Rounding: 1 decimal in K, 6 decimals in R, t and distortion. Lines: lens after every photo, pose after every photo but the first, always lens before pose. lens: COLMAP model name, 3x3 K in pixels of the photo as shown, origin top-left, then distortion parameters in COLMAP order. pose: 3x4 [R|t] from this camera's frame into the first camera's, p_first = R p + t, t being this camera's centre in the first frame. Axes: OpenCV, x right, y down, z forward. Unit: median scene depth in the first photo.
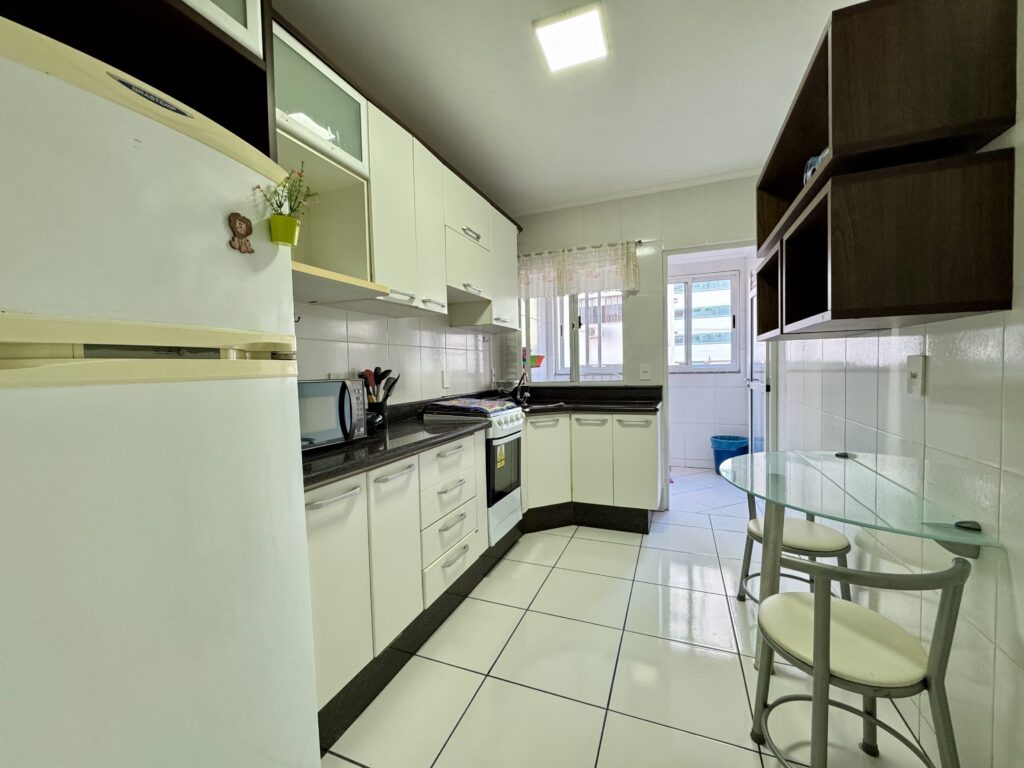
lens RADIAL K [[412.8, 0, 511.6], [0, 412.8, 383.9], [0, 0, 1]] dist [-0.009095, 0.000809]
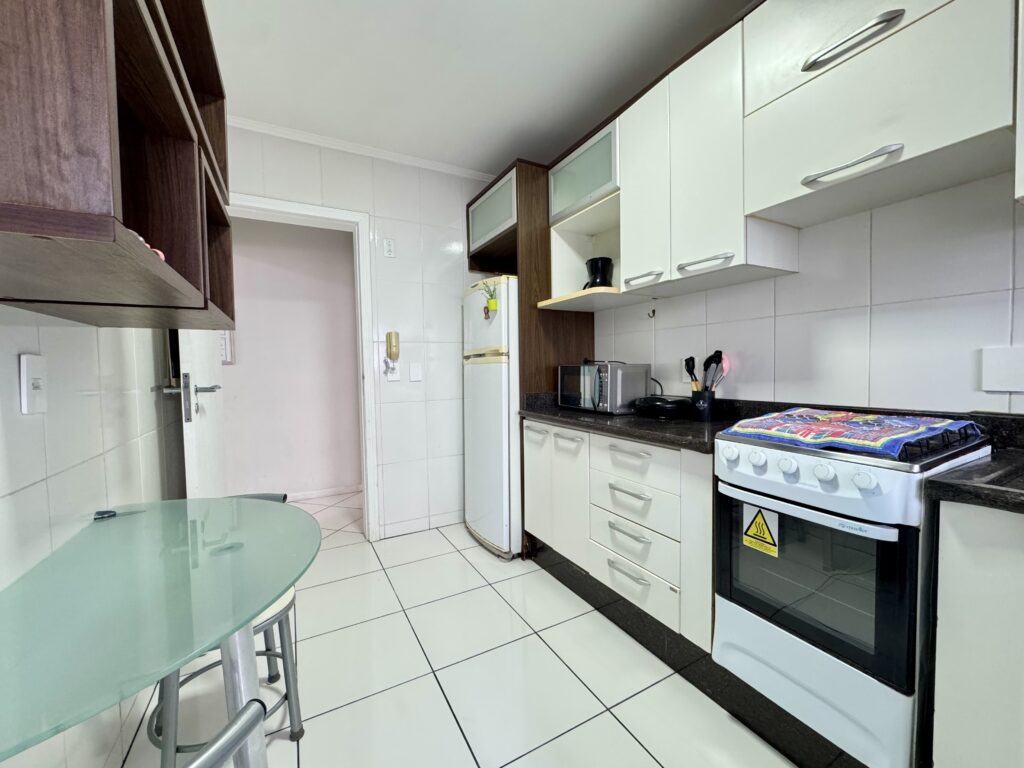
lens RADIAL K [[412.8, 0, 513.6], [0, 412.8, 384.2], [0, 0, 1]] dist [-0.009095, 0.000809]
pose [[-0.639008, 0.064837, -0.766462, 0.675525], [0.002847, 0.996634, 0.081934, -0.048887], [0.769194, 0.050174, -0.637042, 1.390882]]
